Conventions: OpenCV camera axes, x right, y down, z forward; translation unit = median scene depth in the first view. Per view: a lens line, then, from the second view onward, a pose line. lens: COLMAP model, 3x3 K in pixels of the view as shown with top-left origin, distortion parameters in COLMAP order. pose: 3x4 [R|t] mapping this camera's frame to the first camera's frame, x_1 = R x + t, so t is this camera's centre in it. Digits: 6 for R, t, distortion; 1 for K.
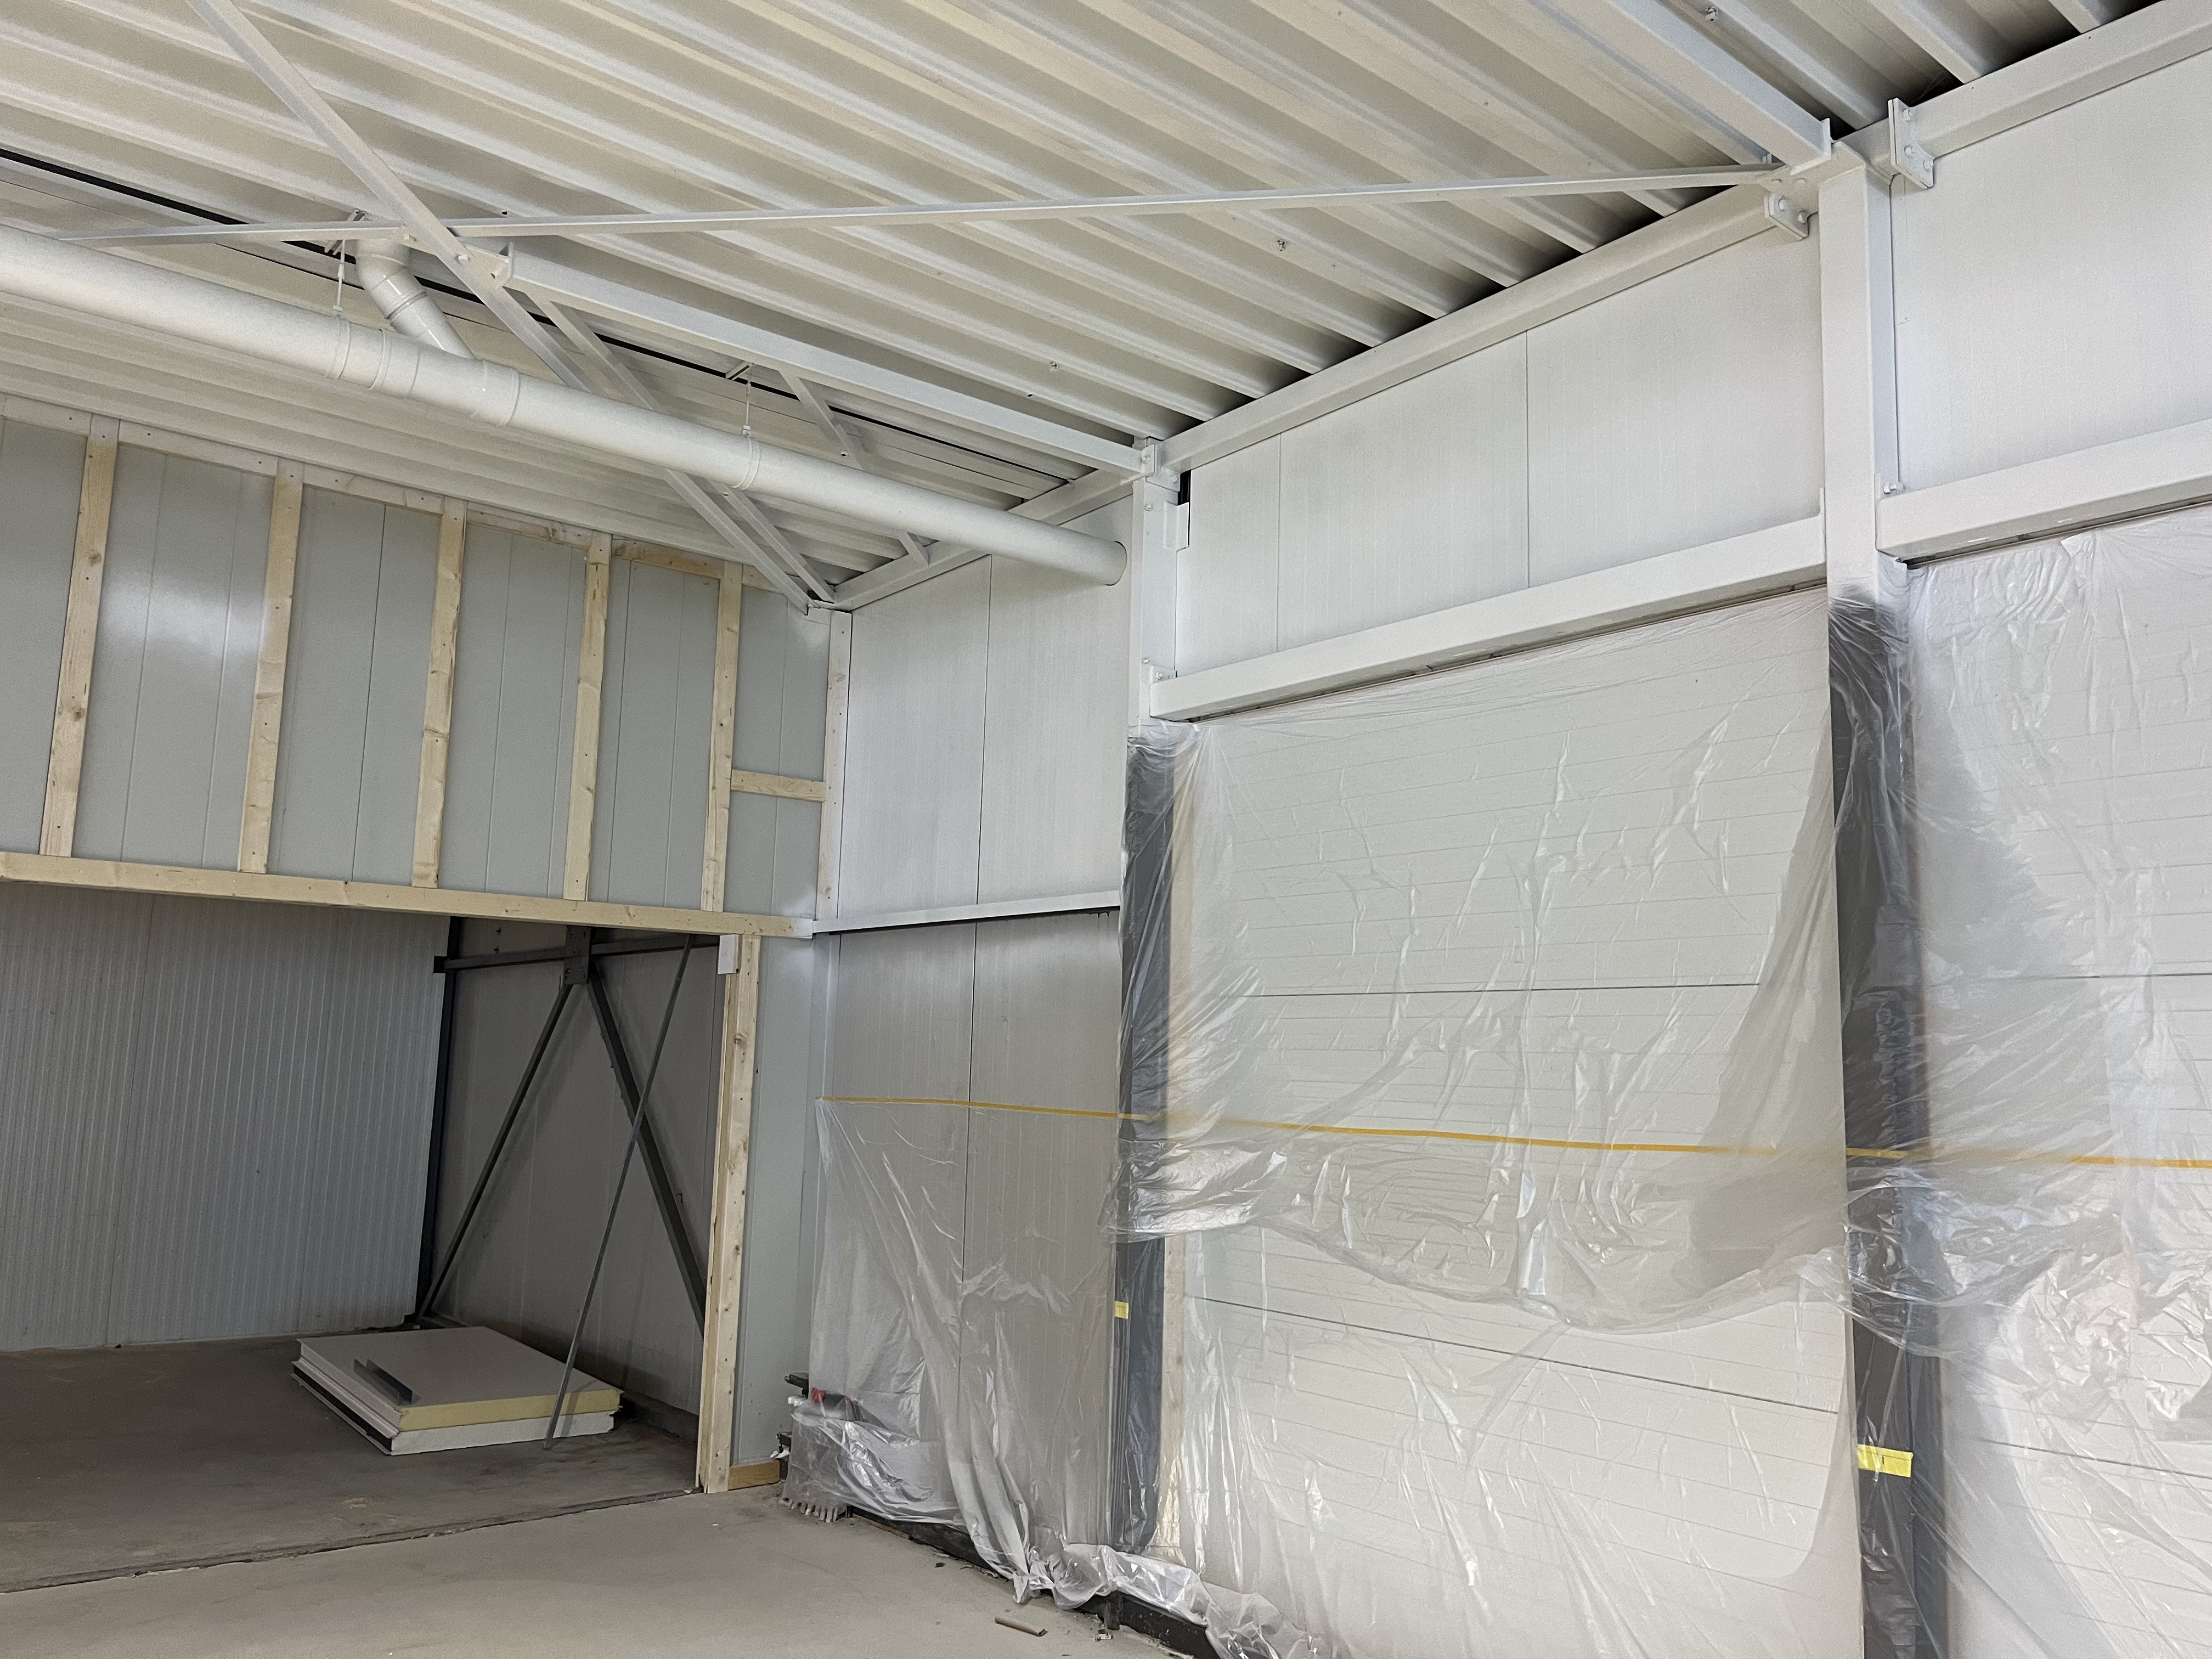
lens RADIAL K [[1674.0, 0, 1102.0], [0, 1674.0, 819.7], [0, 0, 1]] dist [0.066676, -0.077872]
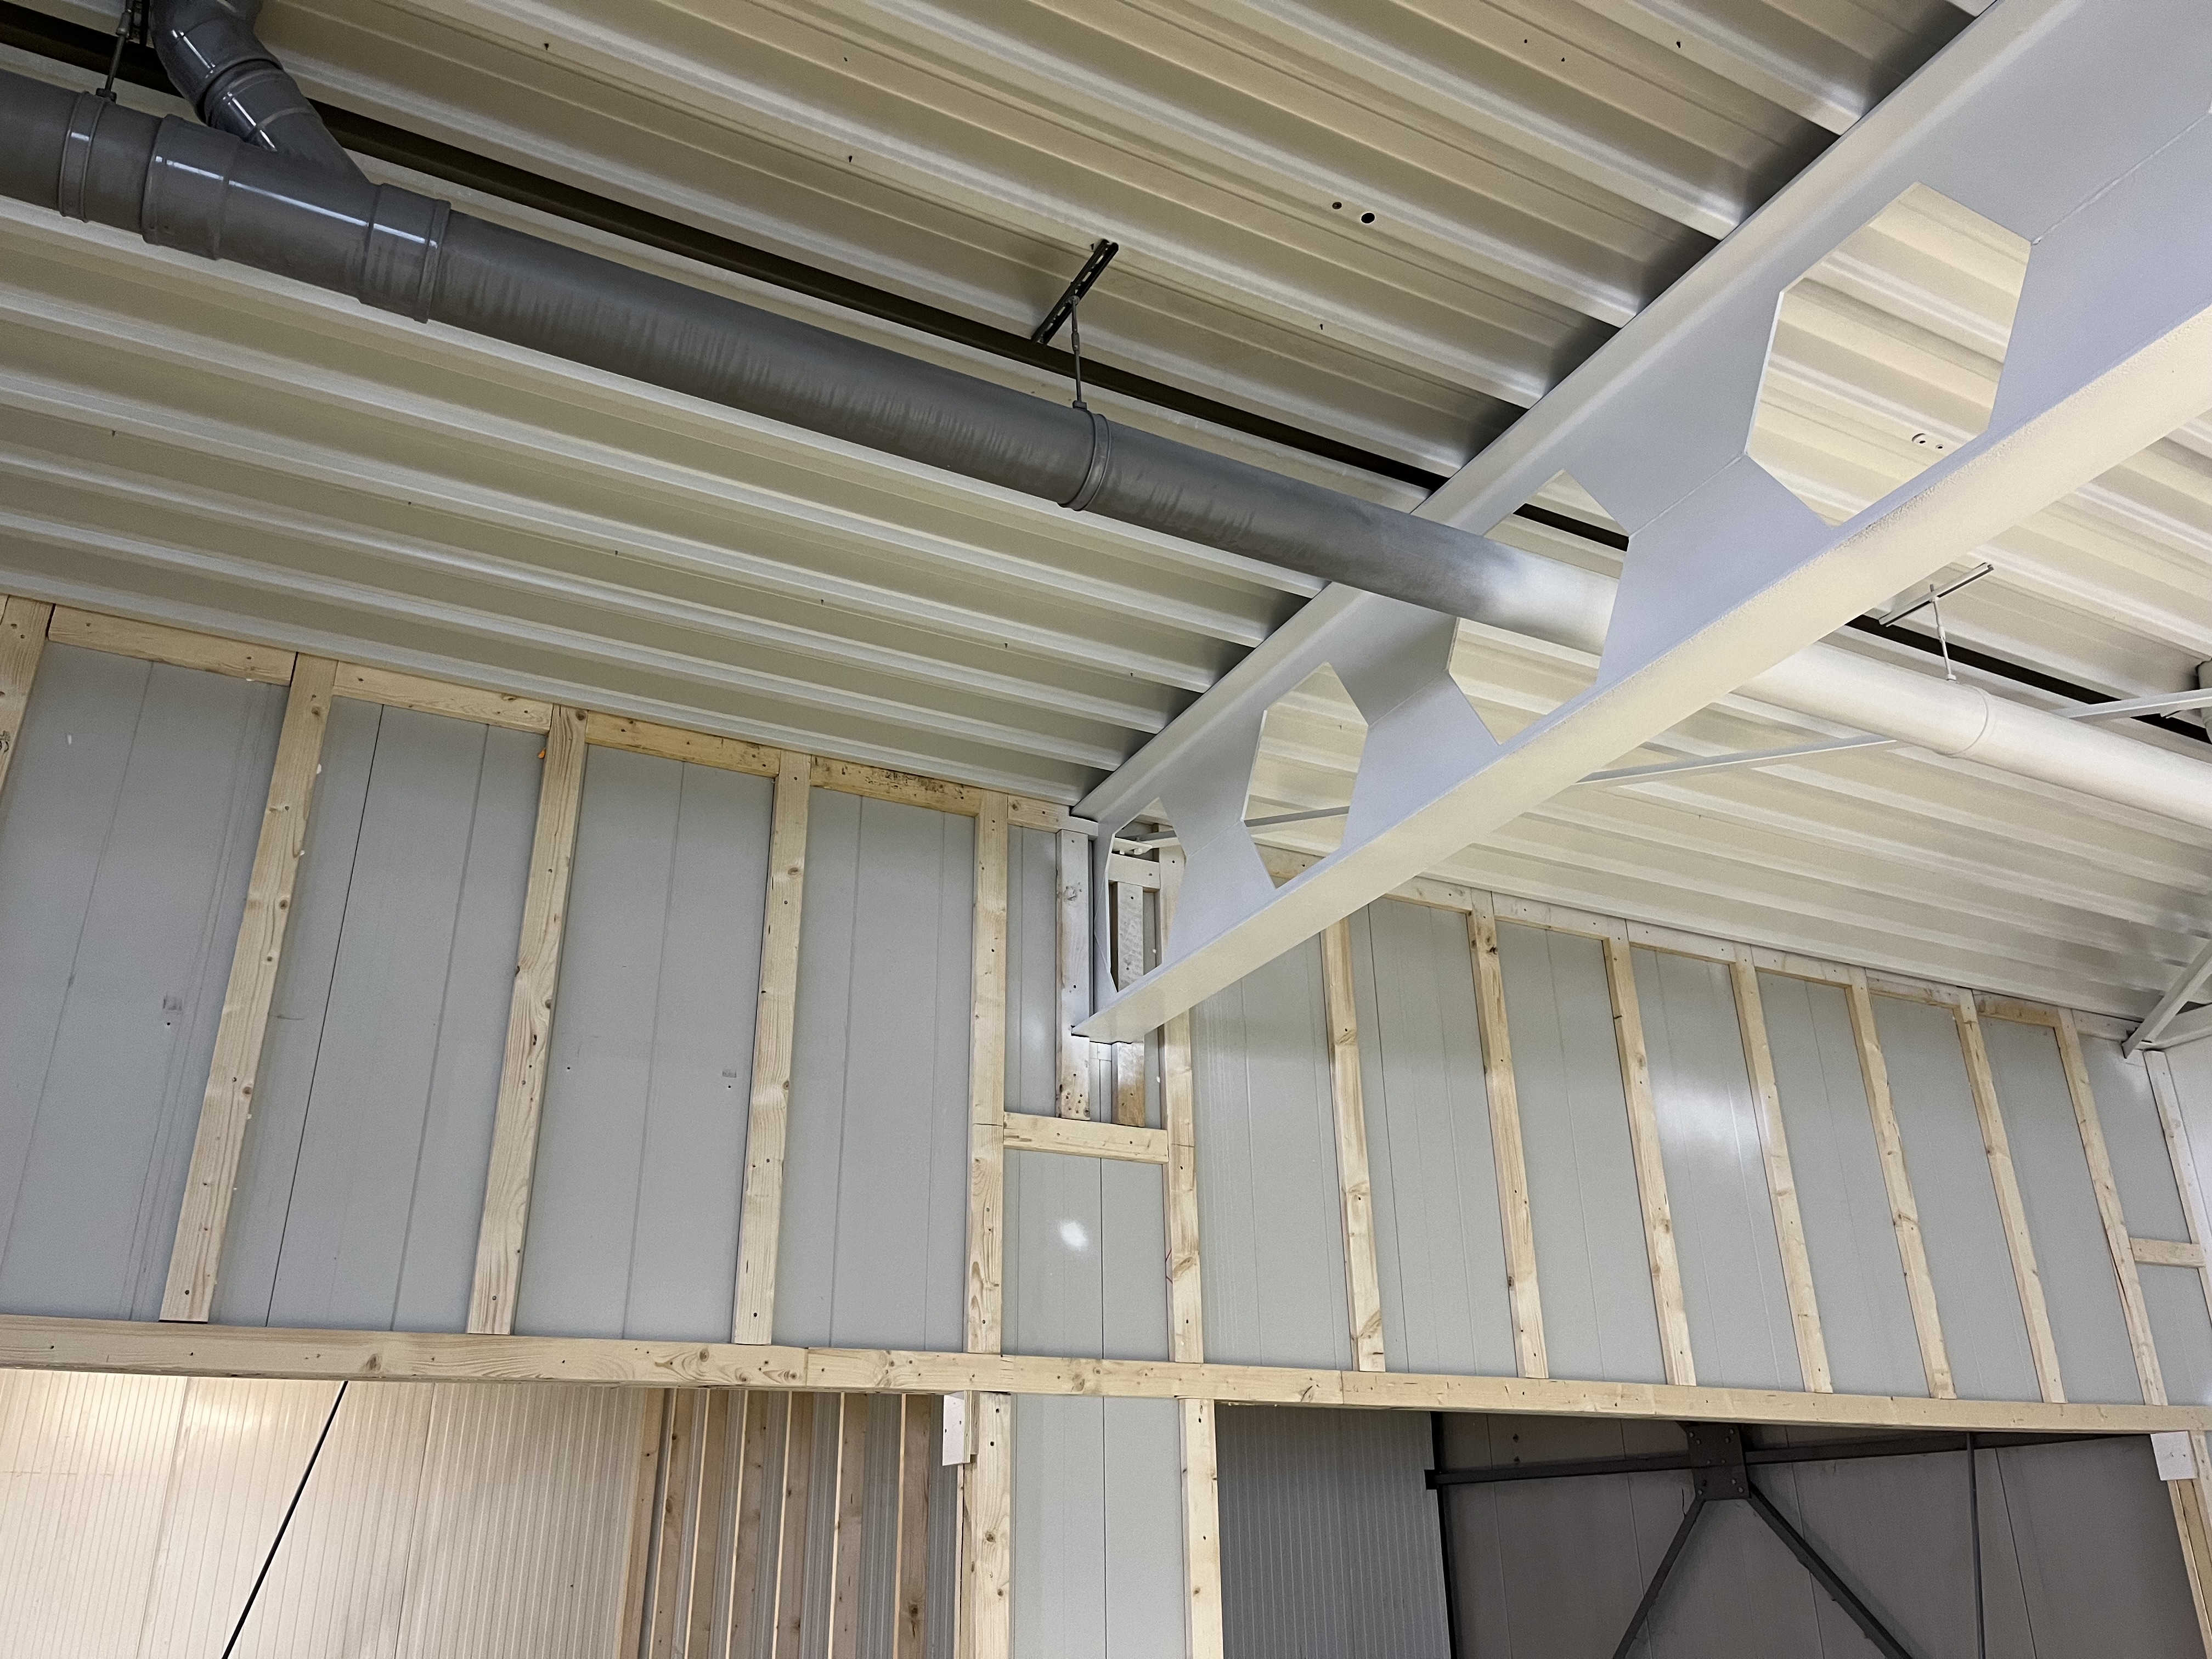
lens RADIAL K [[1674.0, 0, 1102.0], [0, 1674.0, 819.7], [0, 0, 1]] dist [0.066676, -0.077872]
pose [[0.985732, -0.109292, -0.128017, -0.640650], [0.072080, 0.961353, -0.265715, -0.044464], [0.152110, 0.252696, 0.955514, -0.003448]]
